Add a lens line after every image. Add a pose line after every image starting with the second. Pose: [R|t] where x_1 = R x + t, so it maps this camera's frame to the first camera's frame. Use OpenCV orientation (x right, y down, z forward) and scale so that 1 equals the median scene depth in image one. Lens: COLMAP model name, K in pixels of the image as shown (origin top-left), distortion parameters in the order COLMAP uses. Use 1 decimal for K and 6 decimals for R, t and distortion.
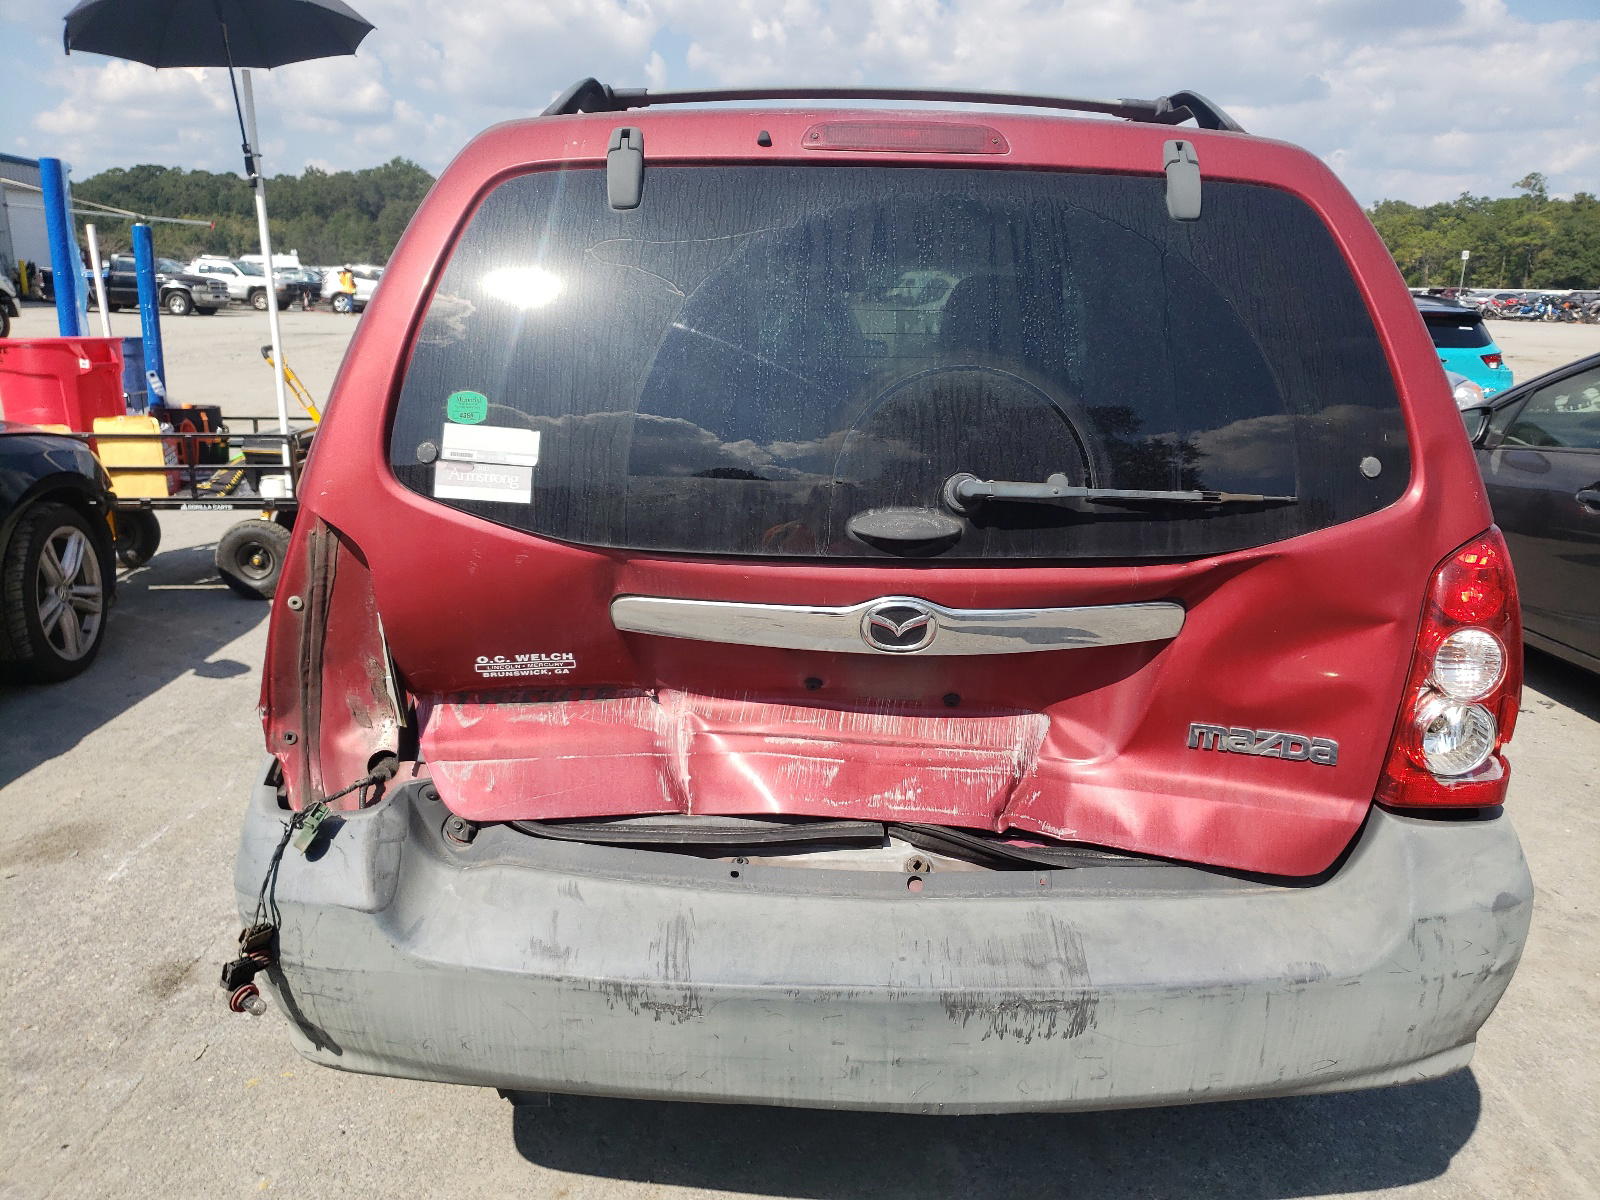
lens RADIAL K [[1343.5, 0, 800.0], [0, 1343.5, 600.0], [0, 0, 1]] dist [0.045559, 0.000867]
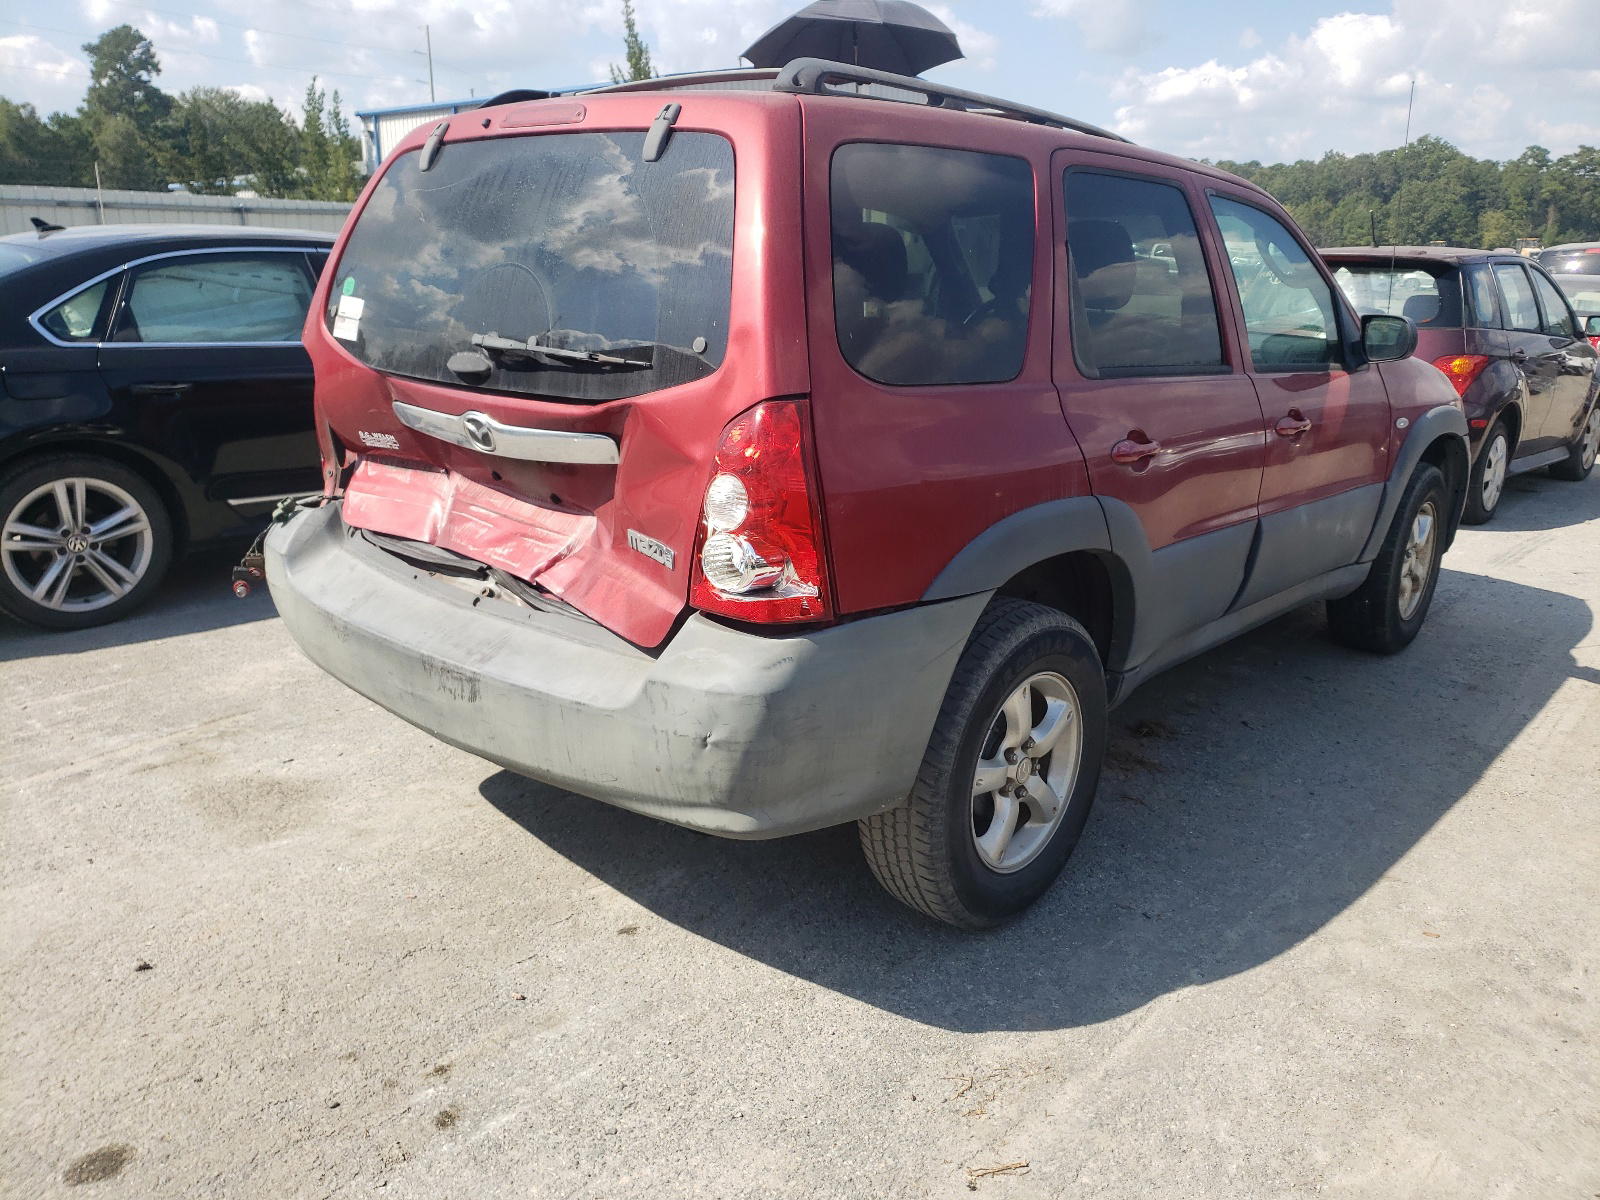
lens RADIAL K [[1443.5, 0, 800.0], [0, 1443.5, 600.0], [0, 0, 1]] dist [0.003708, 0.002695]
pose [[0.698093, 0.168956, -0.695788, 1.447686], [-0.176231, 0.982411, 0.061741, 0.040077], [0.693981, 0.079519, 0.715589, 0.073517]]
